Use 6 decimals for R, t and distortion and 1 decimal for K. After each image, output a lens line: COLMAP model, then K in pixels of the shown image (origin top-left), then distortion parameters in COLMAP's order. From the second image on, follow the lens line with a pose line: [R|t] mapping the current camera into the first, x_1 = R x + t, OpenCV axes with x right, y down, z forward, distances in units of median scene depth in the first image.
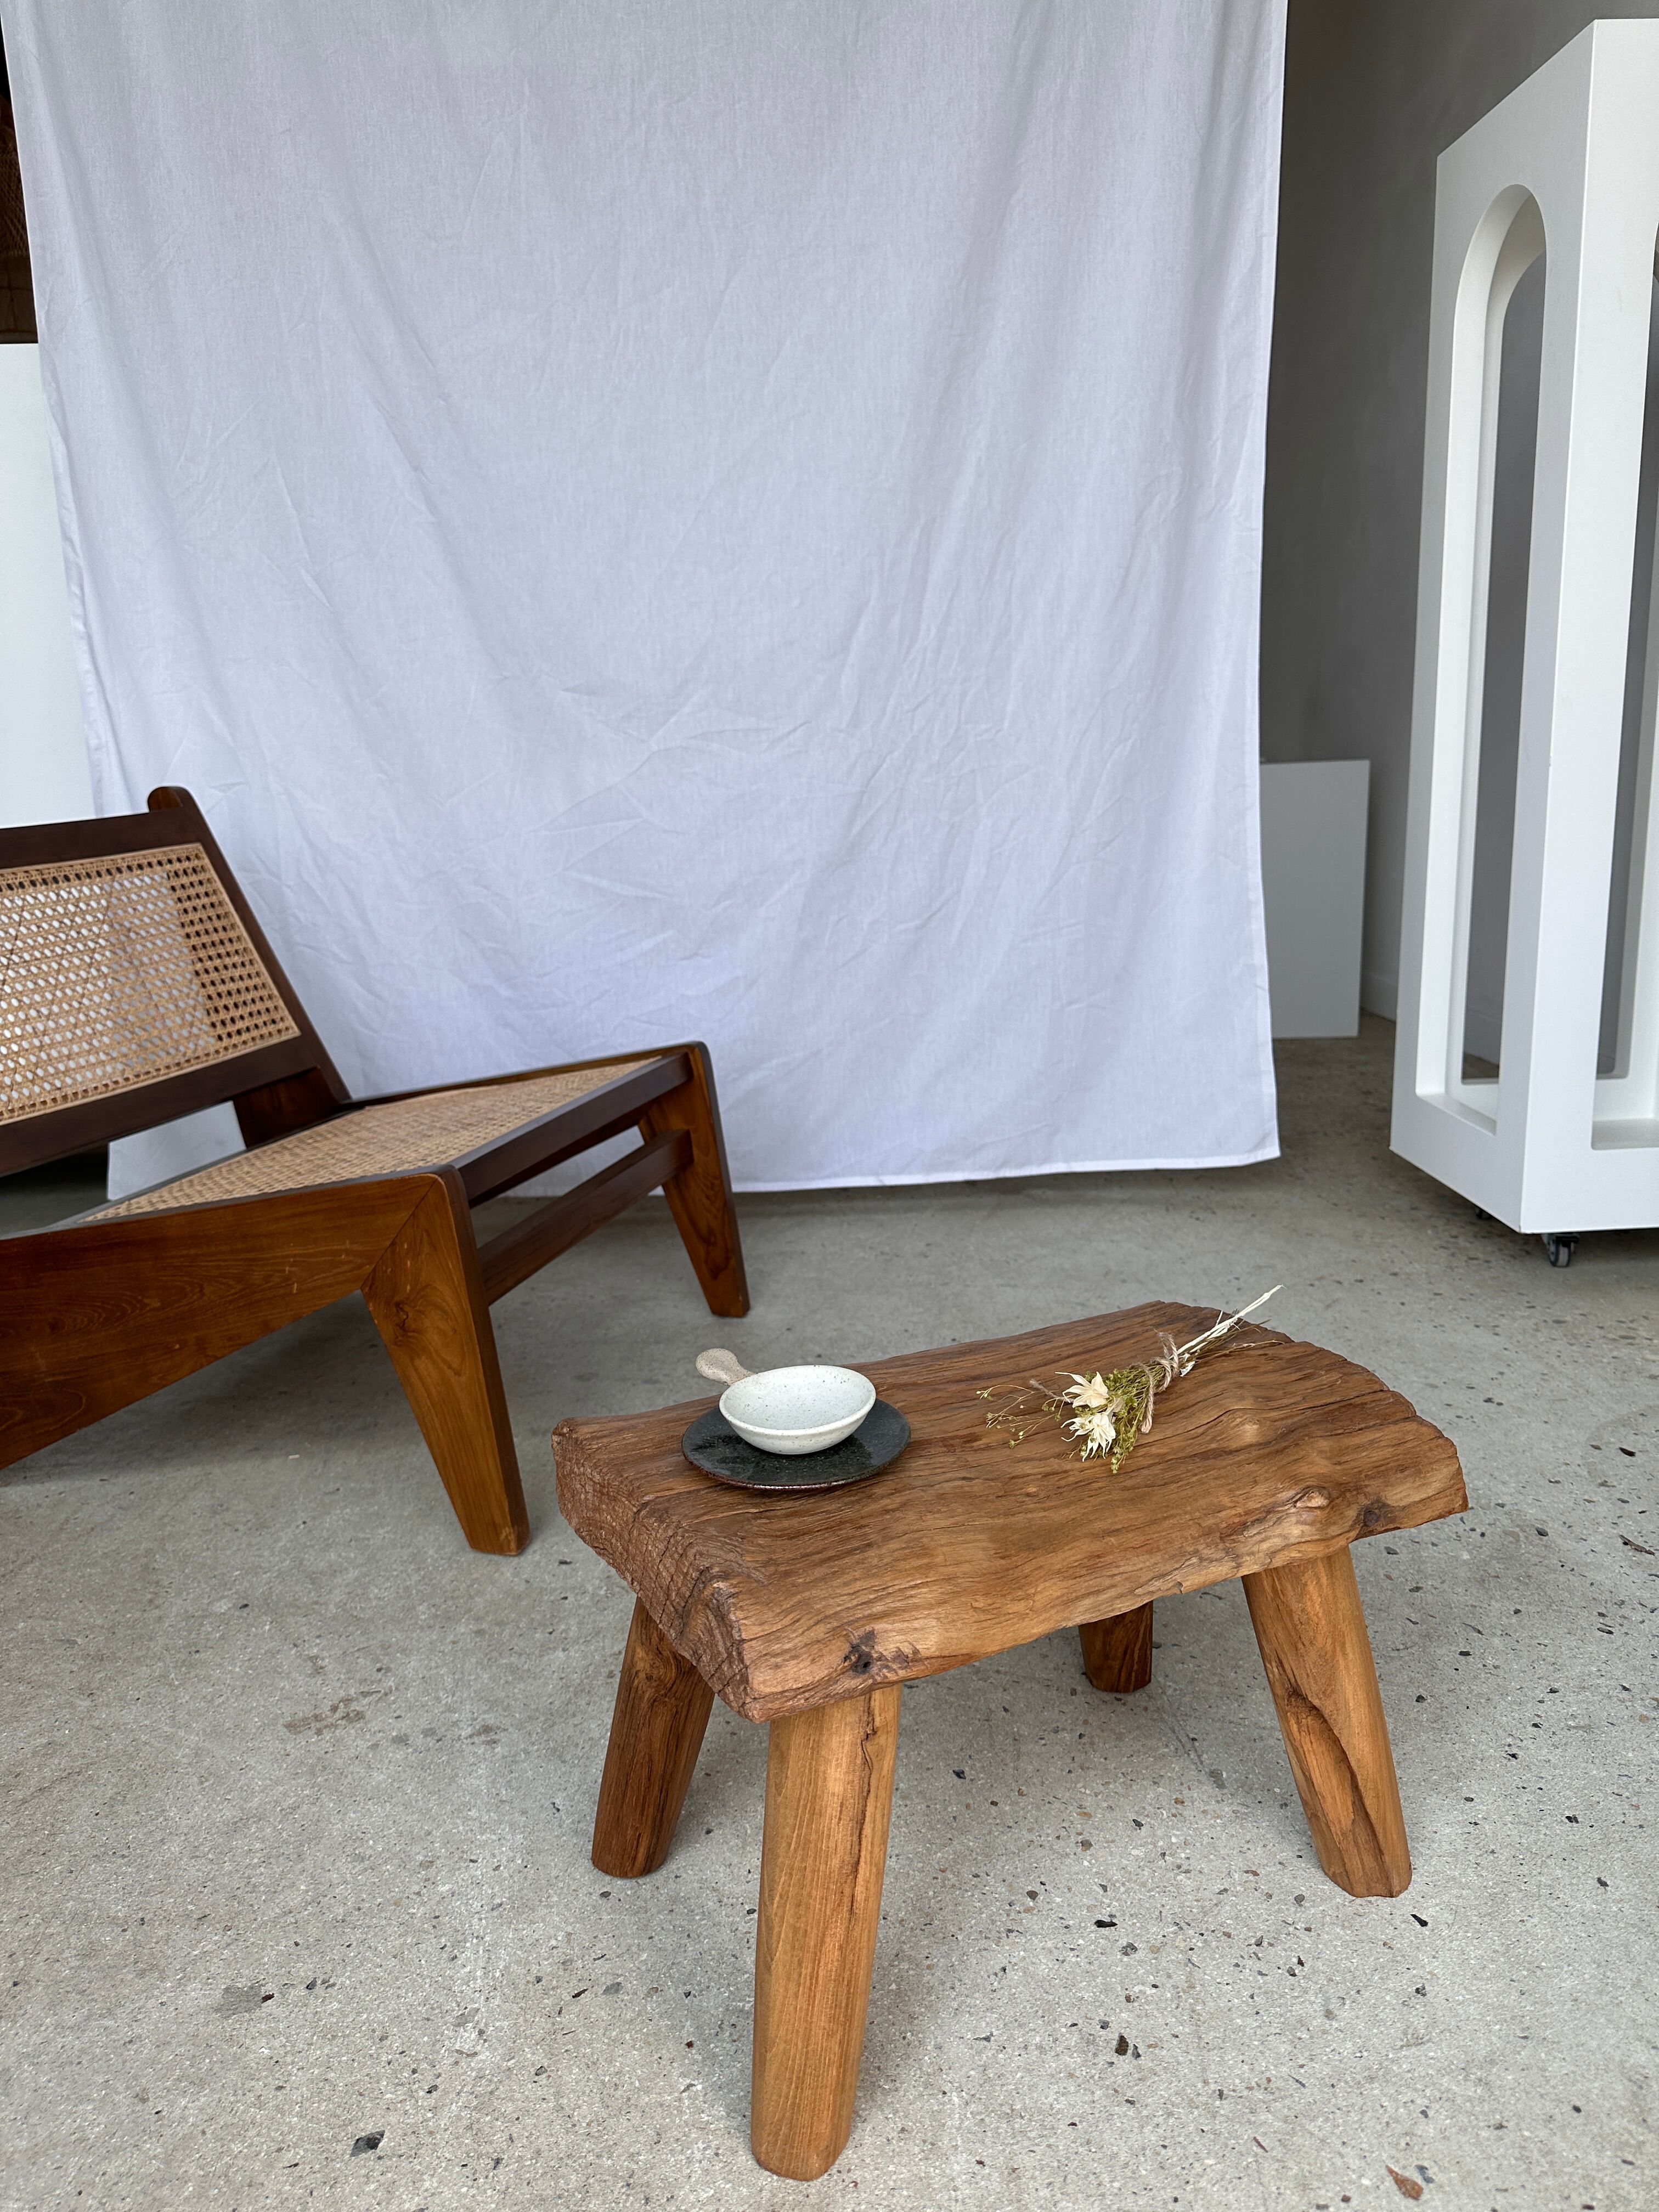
lens RADIAL K [[1559.5, 0, 838.5], [0, 1559.5, 1106.0], [0, 0, 1]] dist [0.053508, -0.063416]
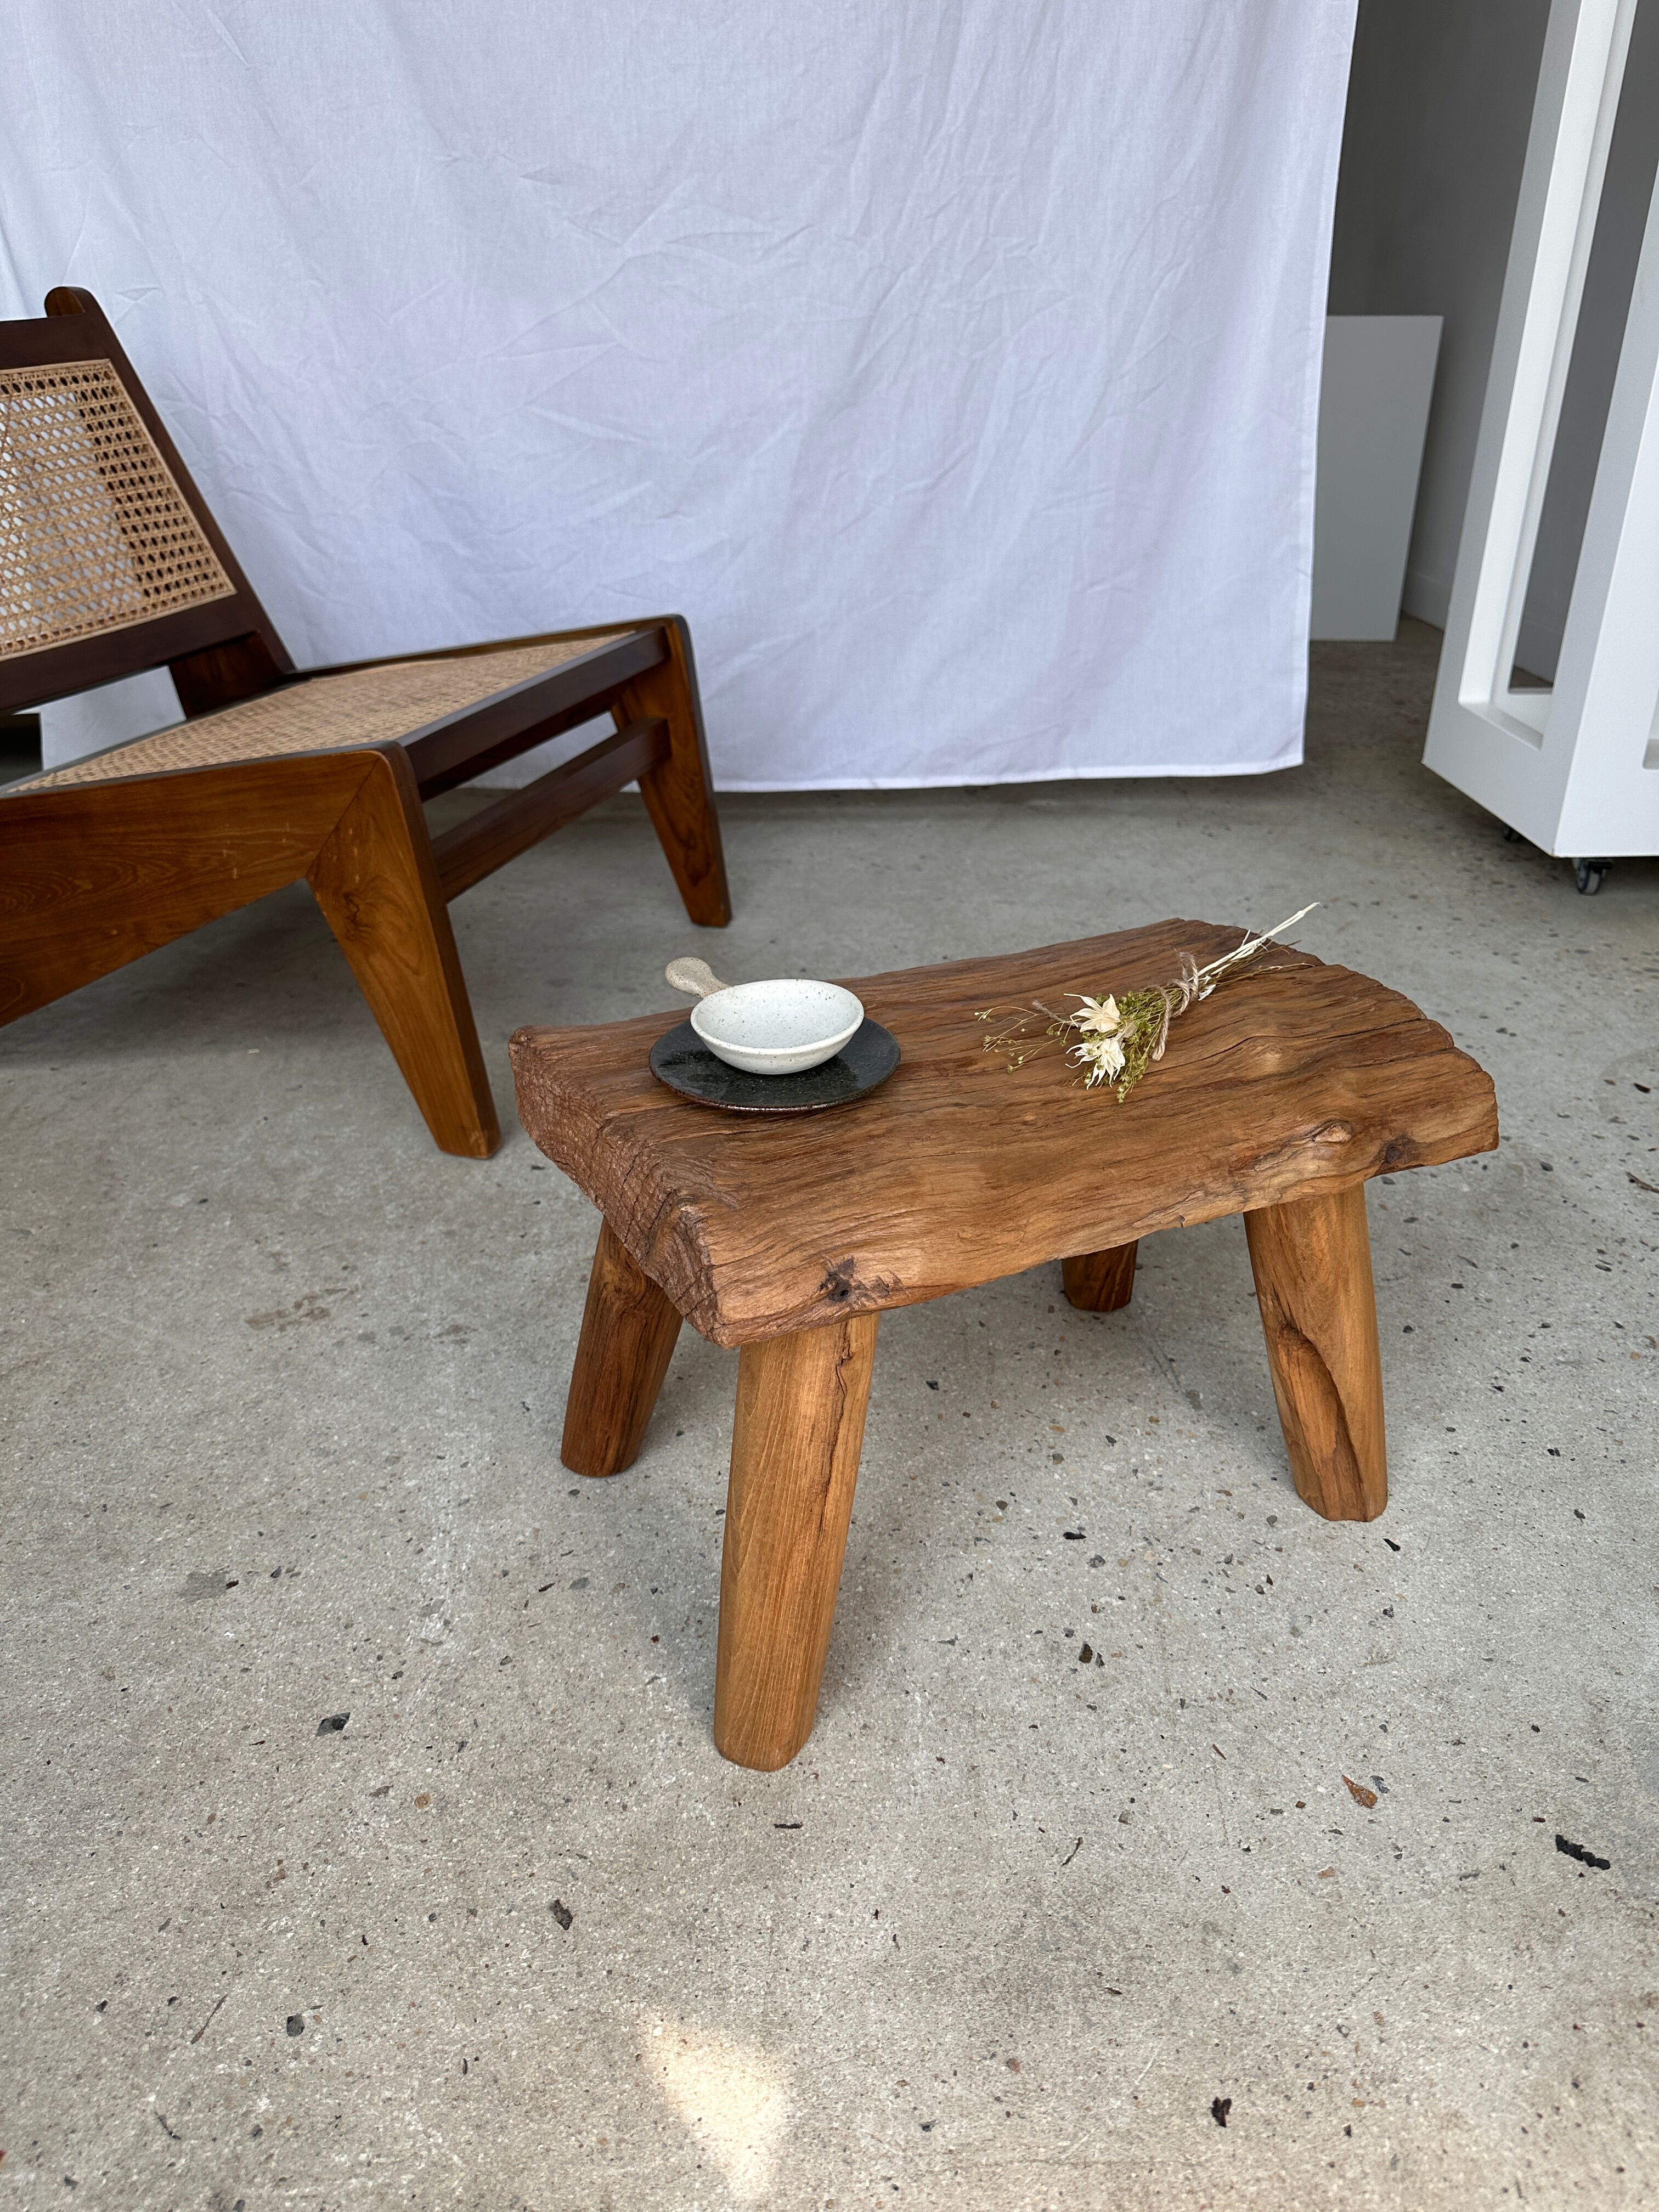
lens RADIAL K [[1570.8, 0, 828.8], [0, 1570.8, 1122.2], [0, 0, 1]] dist [0.014110, -0.027860]
pose [[0.999534, 0.029820, 0.006552, -0.000299], [-0.030506, 0.966677, 0.254175, 0.014239], [0.001246, -0.254257, 0.967136, 0.085204]]
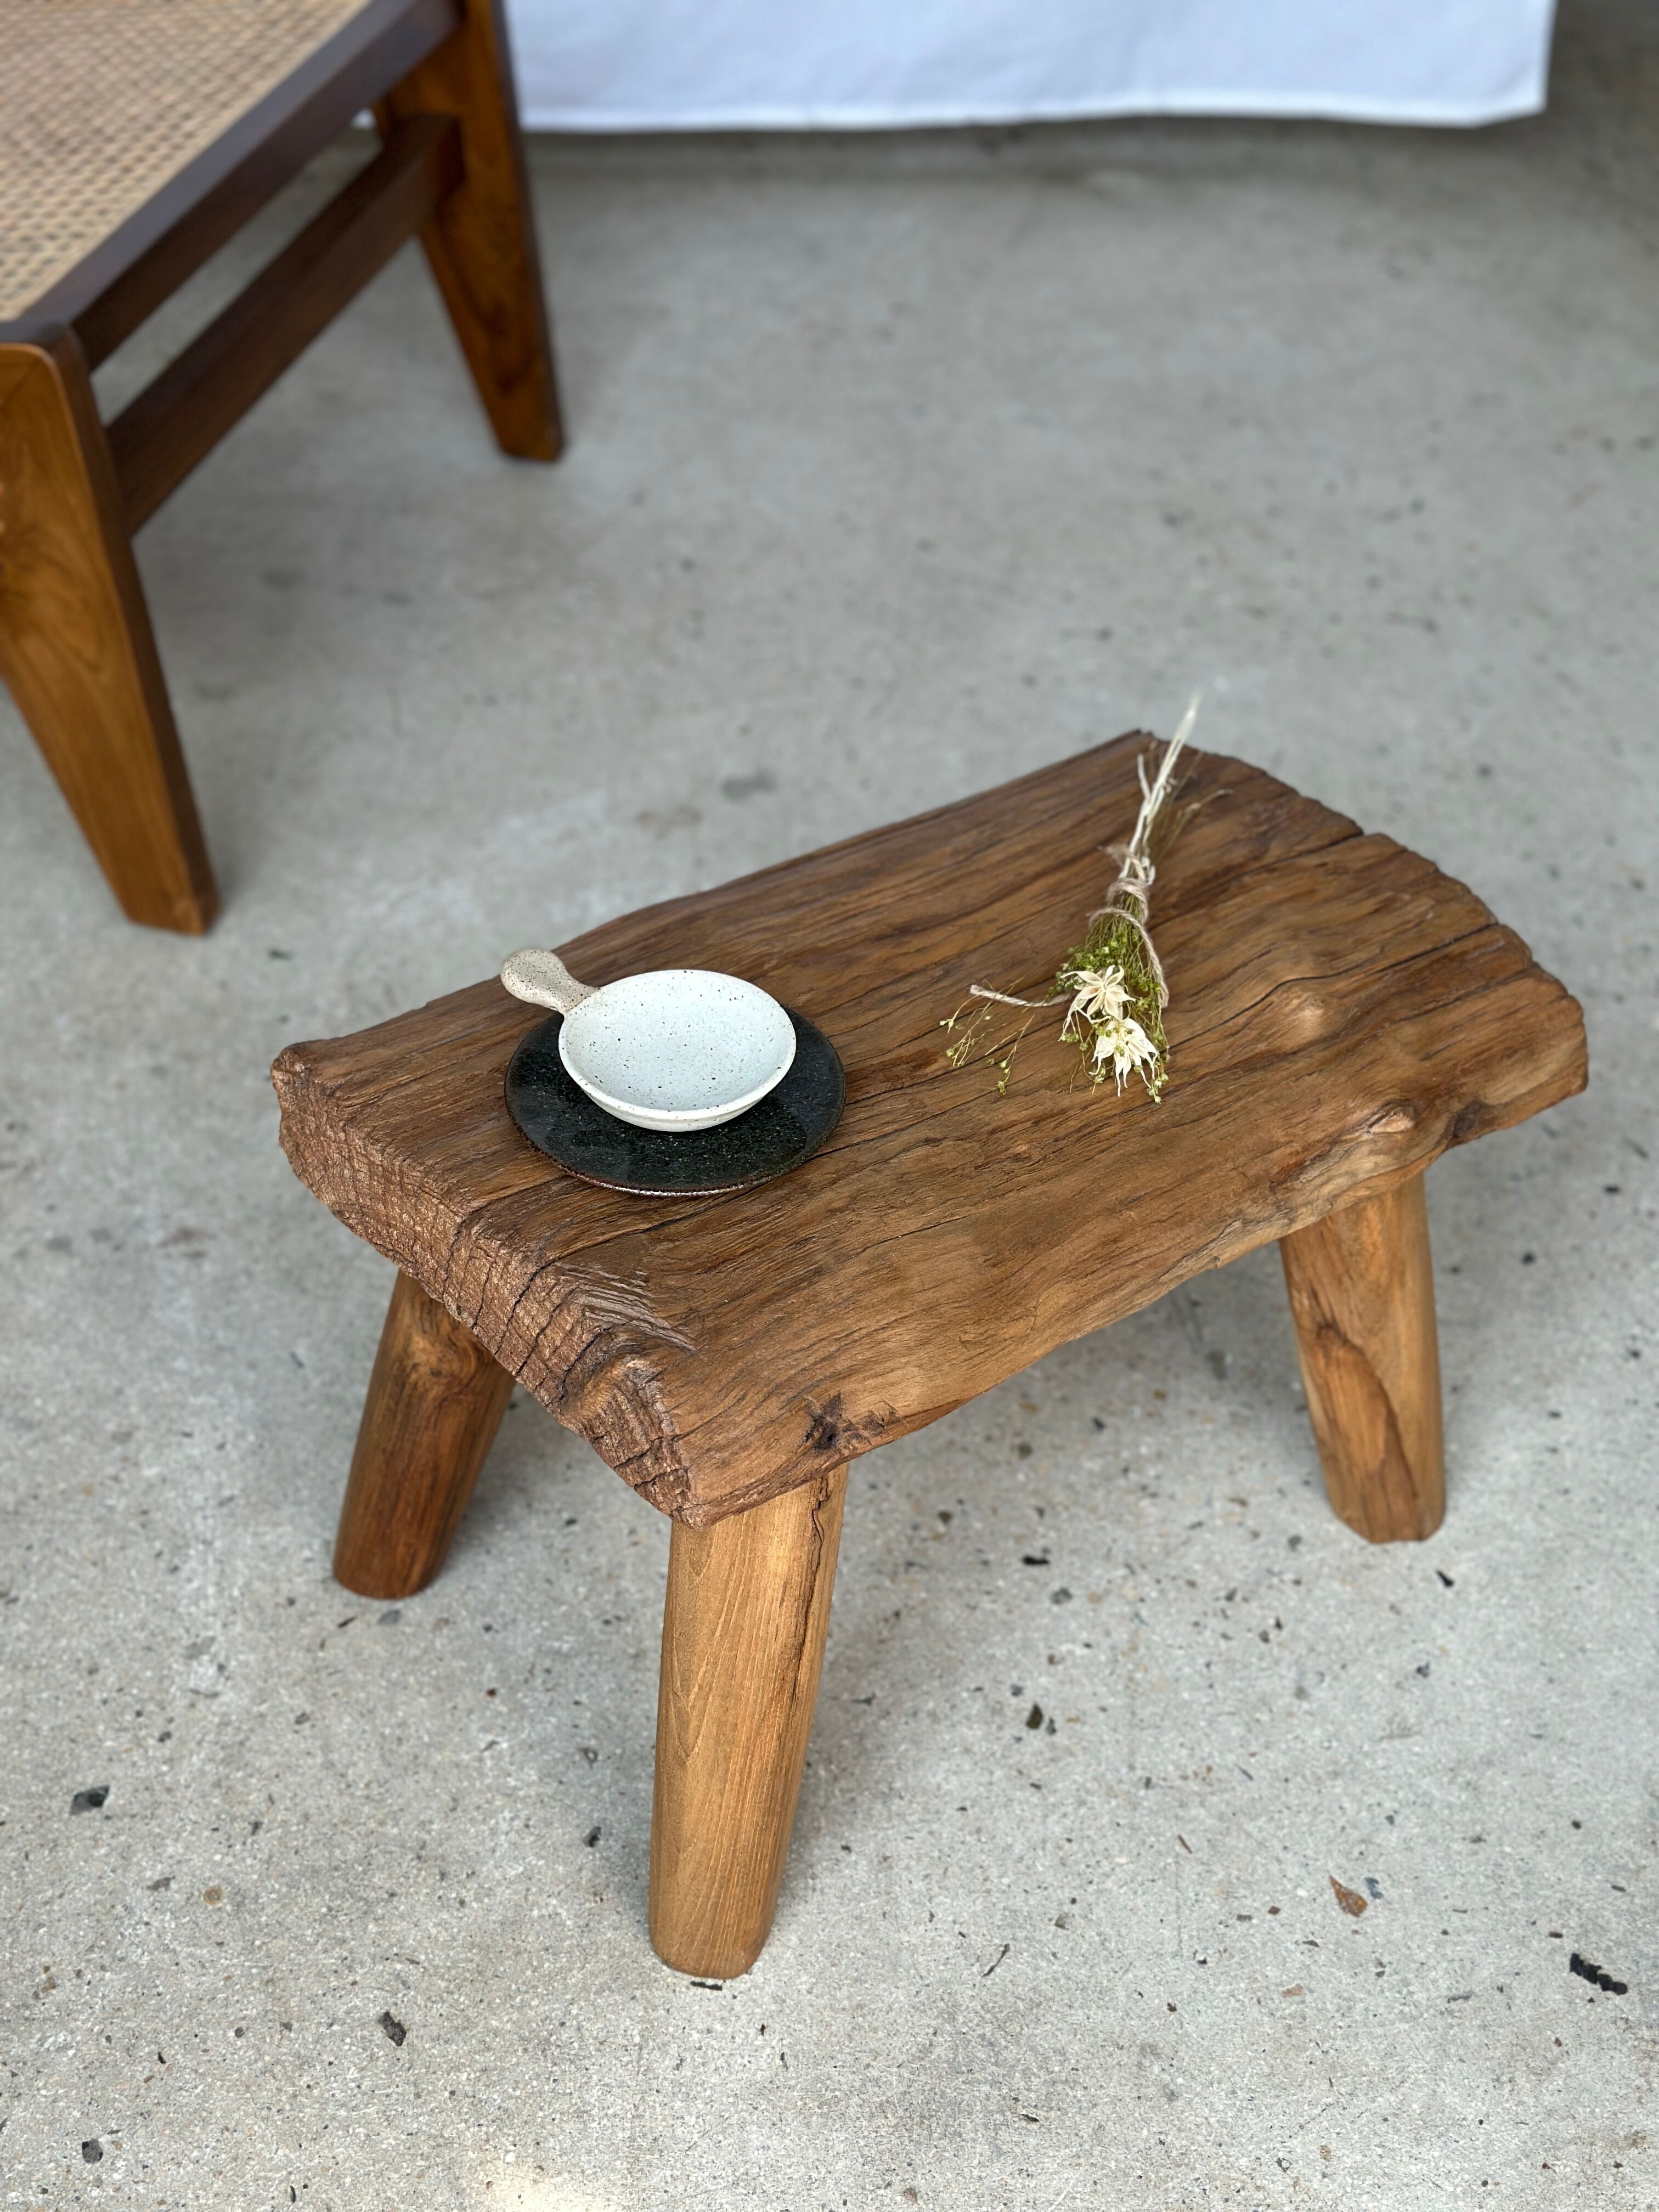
lens RADIAL K [[3063.1, 0, 819.9], [0, 3063.1, 1114.2], [0, 0, 1]] dist [0.226731, -0.532945]
pose [[0.997663, 0.047720, 0.048899, -0.014516], [-0.064520, 0.893488, 0.444429, -0.262116], [-0.022483, -0.446545, 0.894478, -0.187426]]
